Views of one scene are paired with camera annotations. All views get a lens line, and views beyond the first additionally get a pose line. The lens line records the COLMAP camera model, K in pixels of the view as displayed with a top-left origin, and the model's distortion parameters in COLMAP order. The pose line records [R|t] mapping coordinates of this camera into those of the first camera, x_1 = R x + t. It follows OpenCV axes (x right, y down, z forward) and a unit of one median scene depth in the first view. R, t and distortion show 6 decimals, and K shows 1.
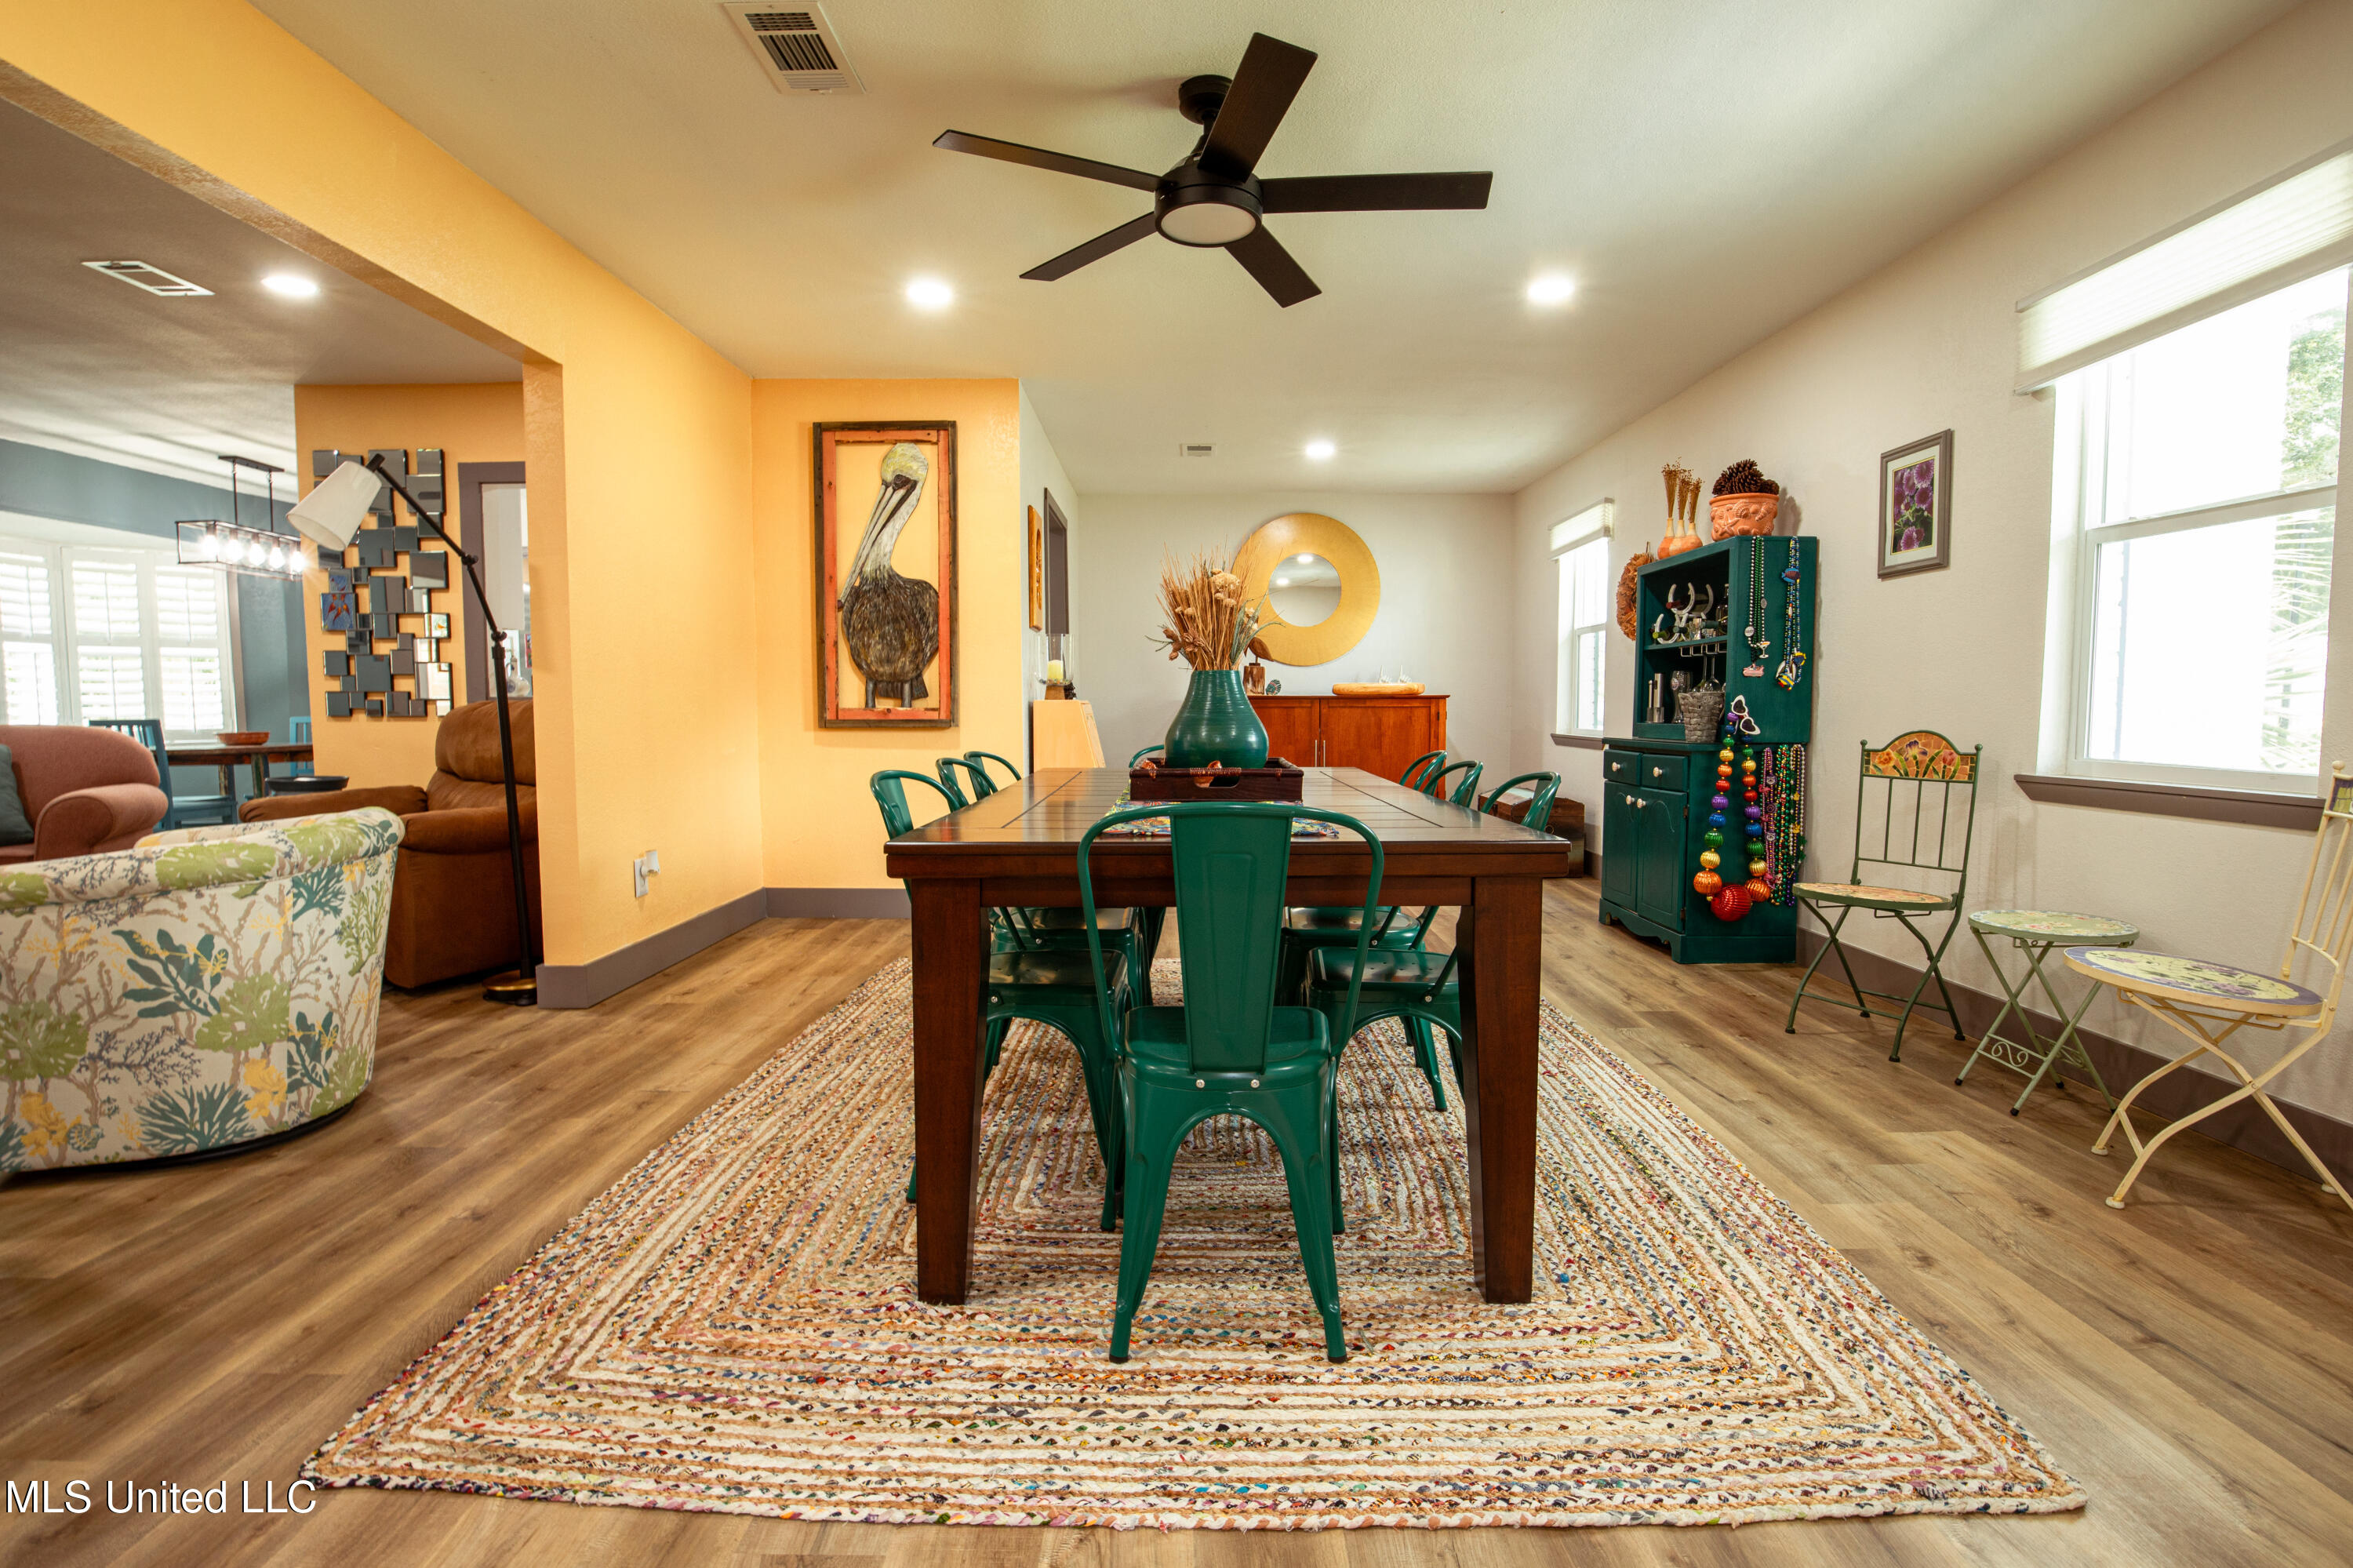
lens RADIAL K [[1101.6, 0, 1195.6], [0, 1101.6, 776.8], [0, 0, 1]] dist [-0.041931, 0.008990]
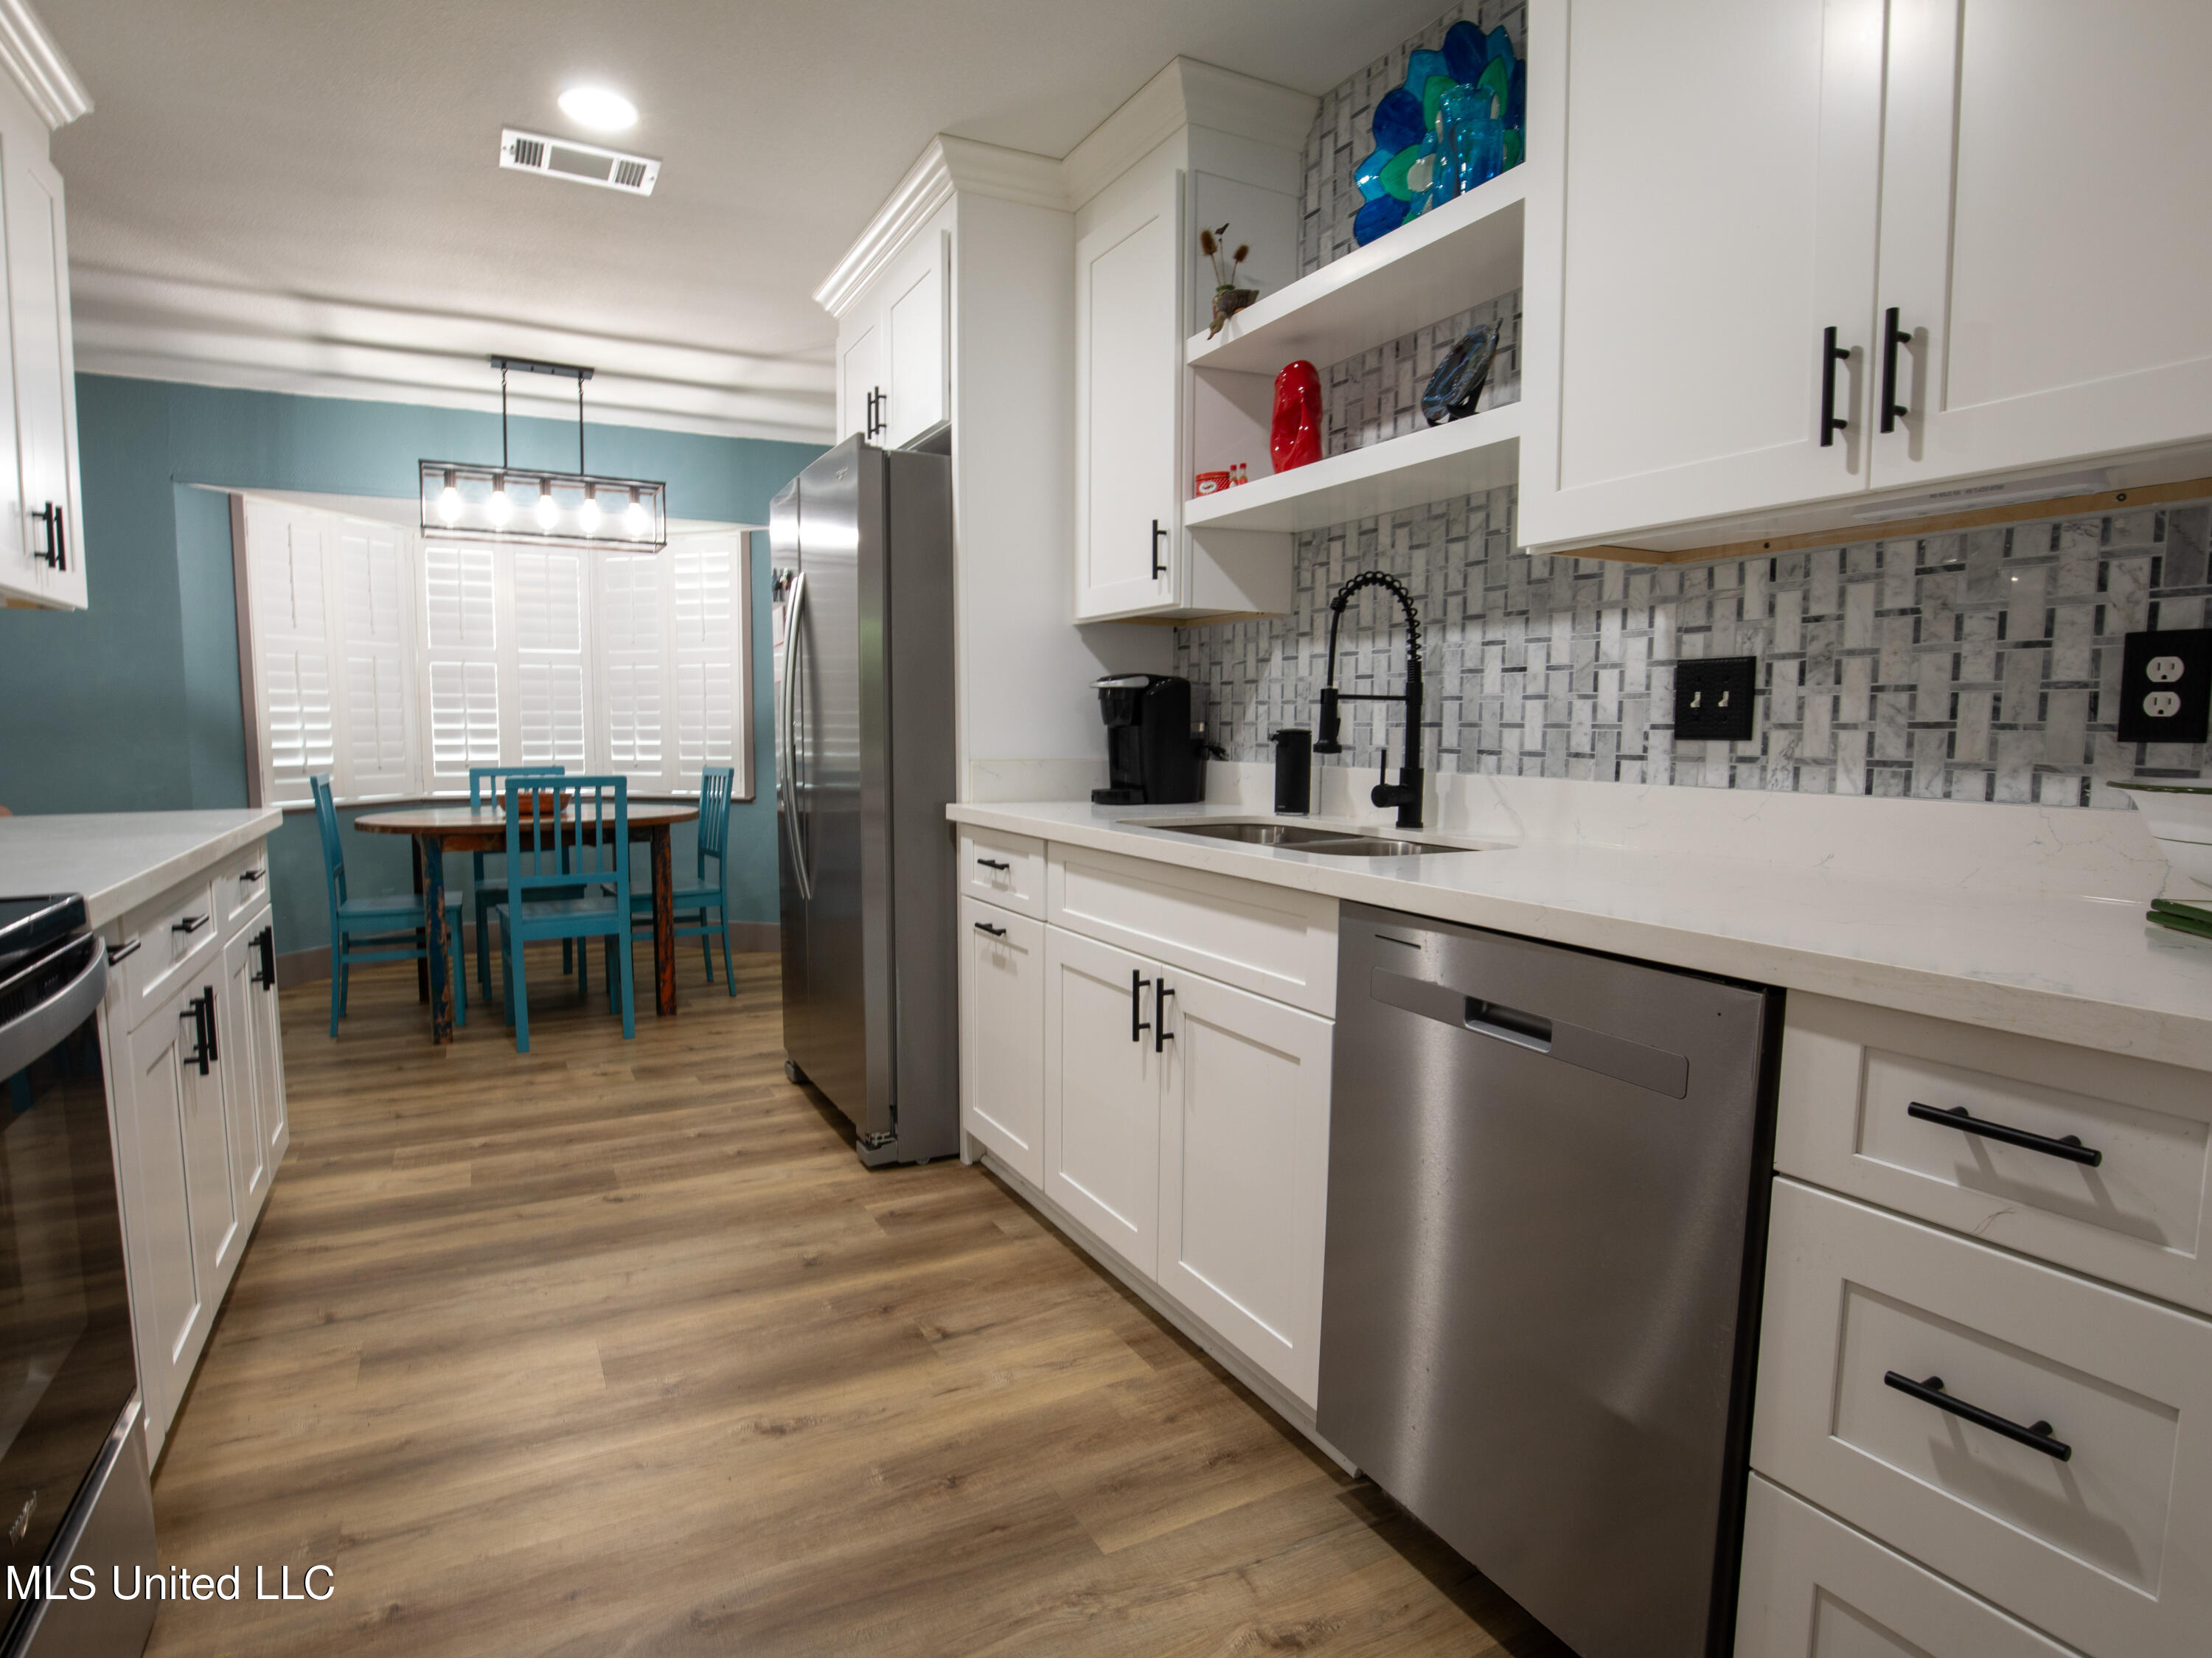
lens RADIAL K [[1158.7, 0, 1068.6], [0, 1158.7, 829.9], [0, 0, 1]] dist [-0.030337, -0.001009]
pose [[0.448905, 0.085003, -0.889527, -0.179739], [-0.056322, 0.996177, 0.066771, -0.117509], [0.891803, 0.020126, 0.451977, 1.315204]]
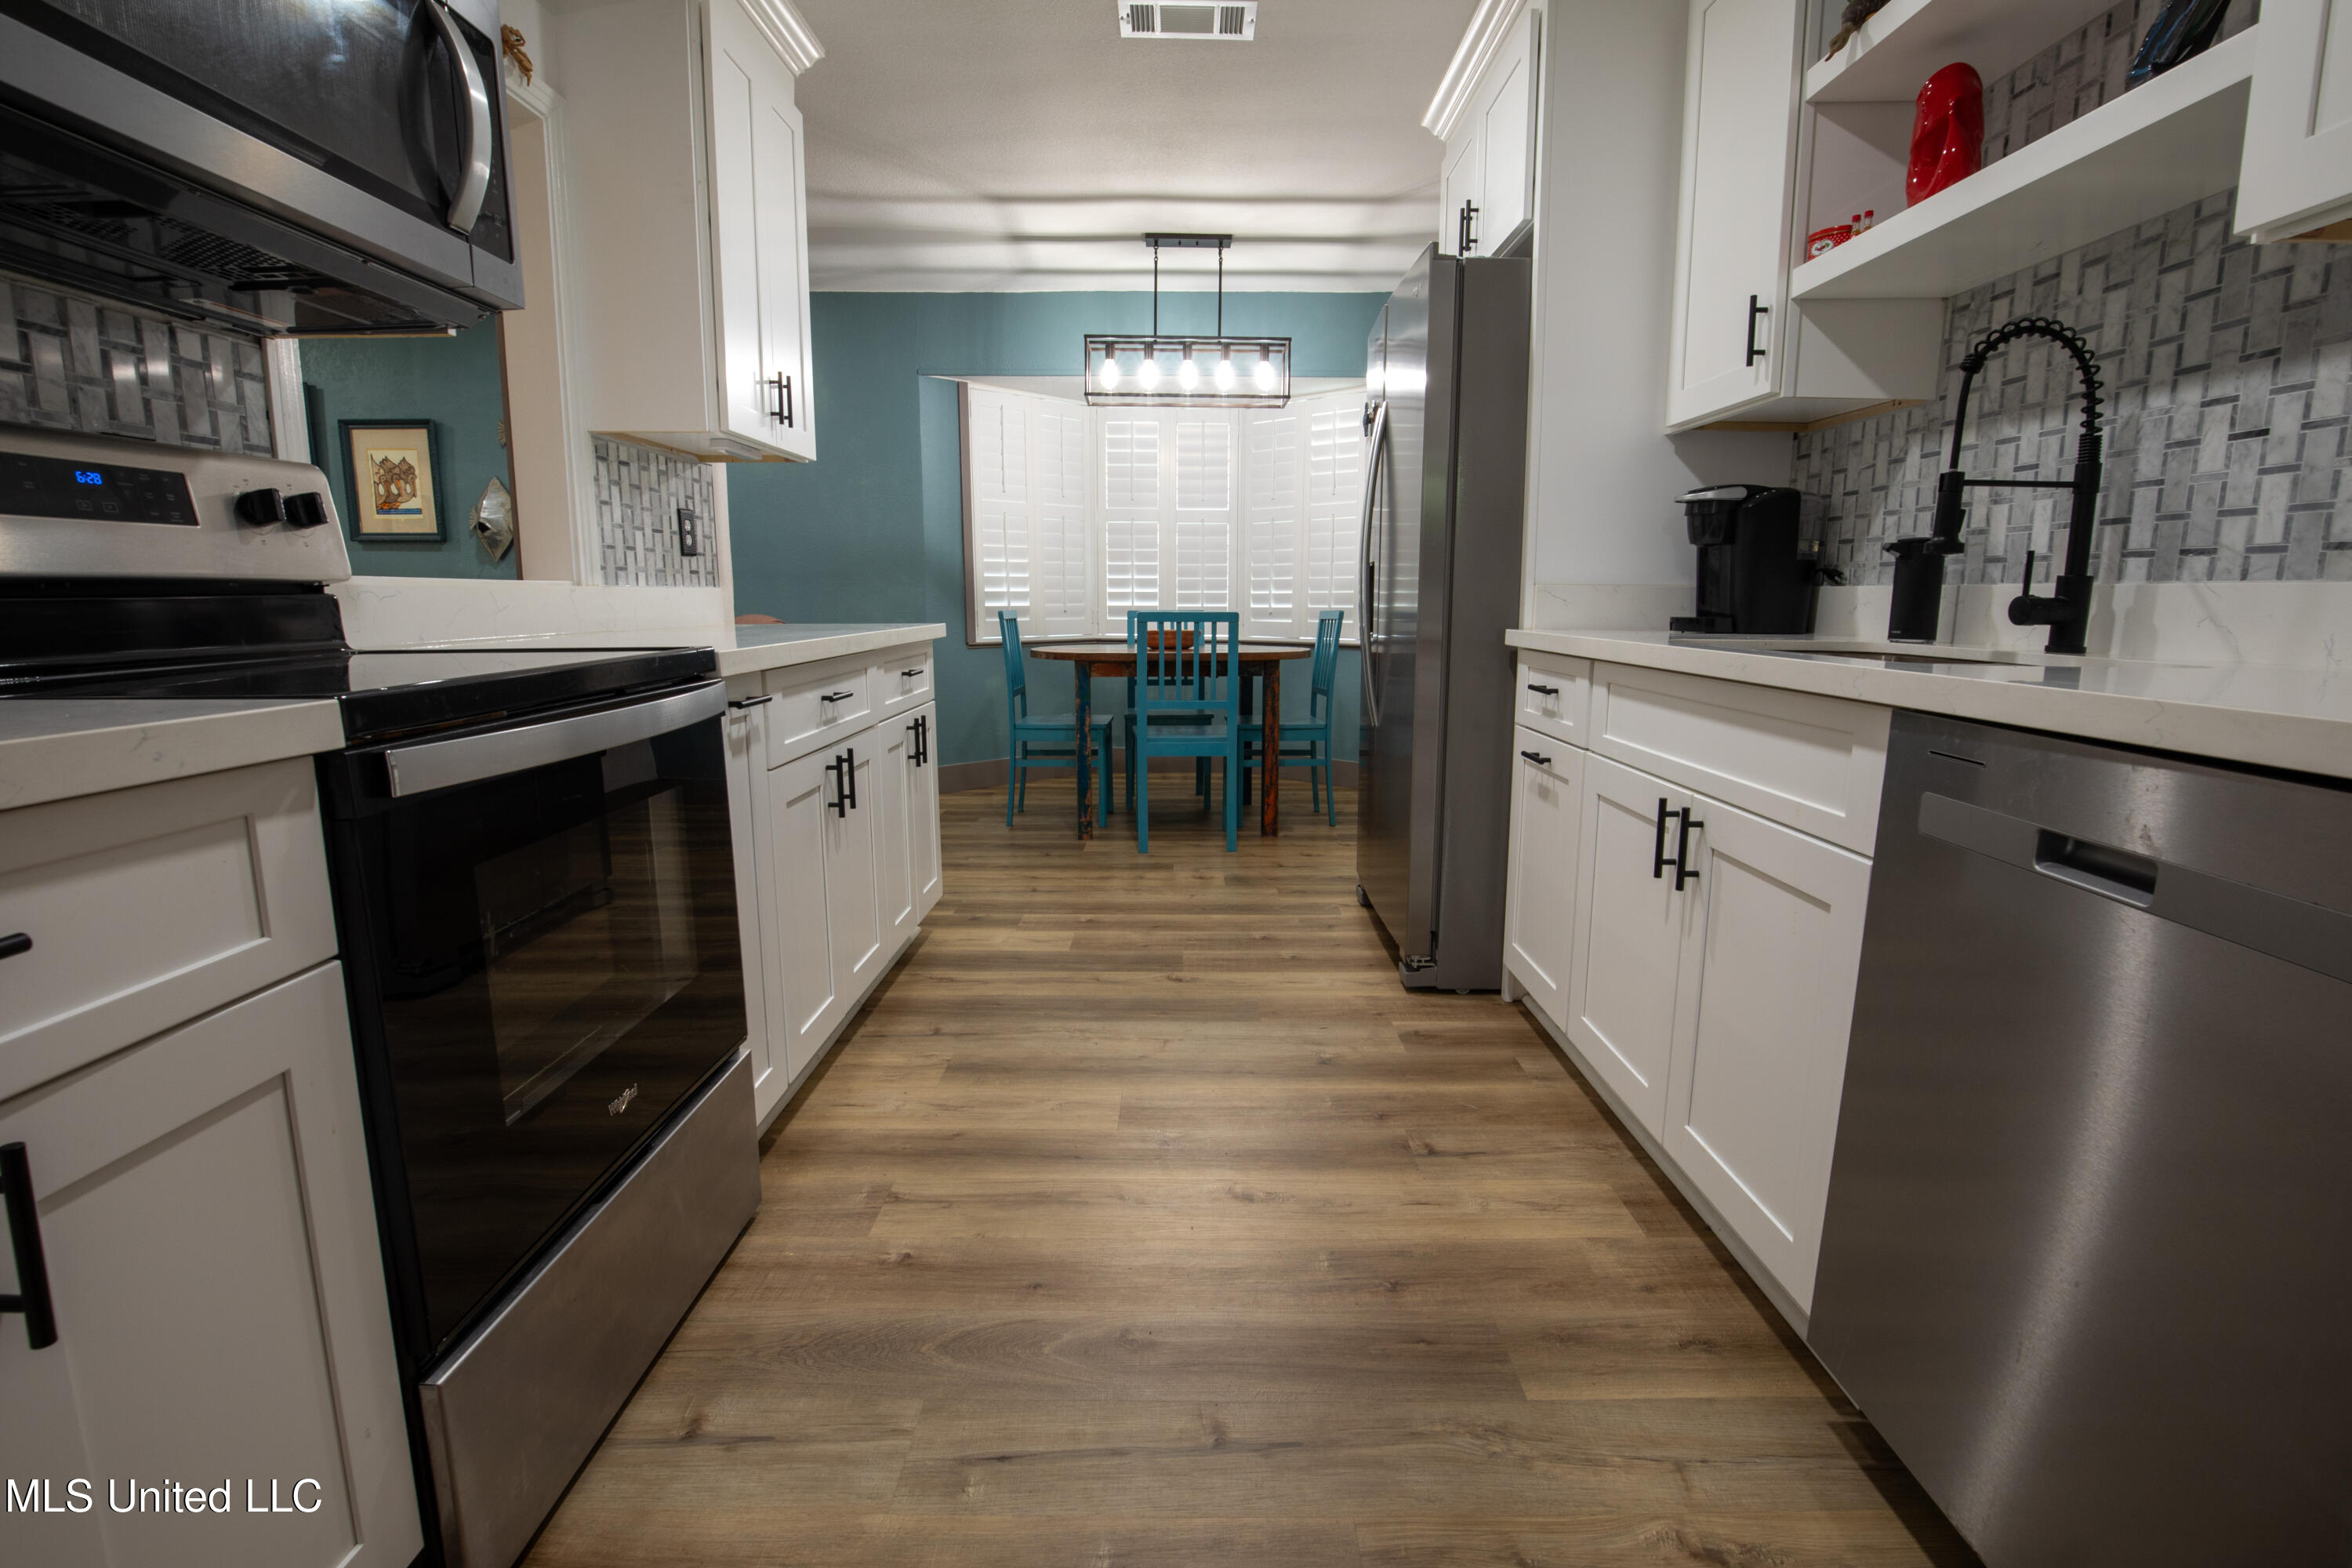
lens RADIAL K [[1101.1, 0, 1195.1], [0, 1101.1, 776.9], [0, 0, 1]] dist [-0.041931, 0.008990]
pose [[-0.003652, 0.165177, -0.986257, -0.191288], [-0.061307, 0.984371, 0.165088, -0.094905], [0.998112, 0.061068, 0.006532, 1.377146]]
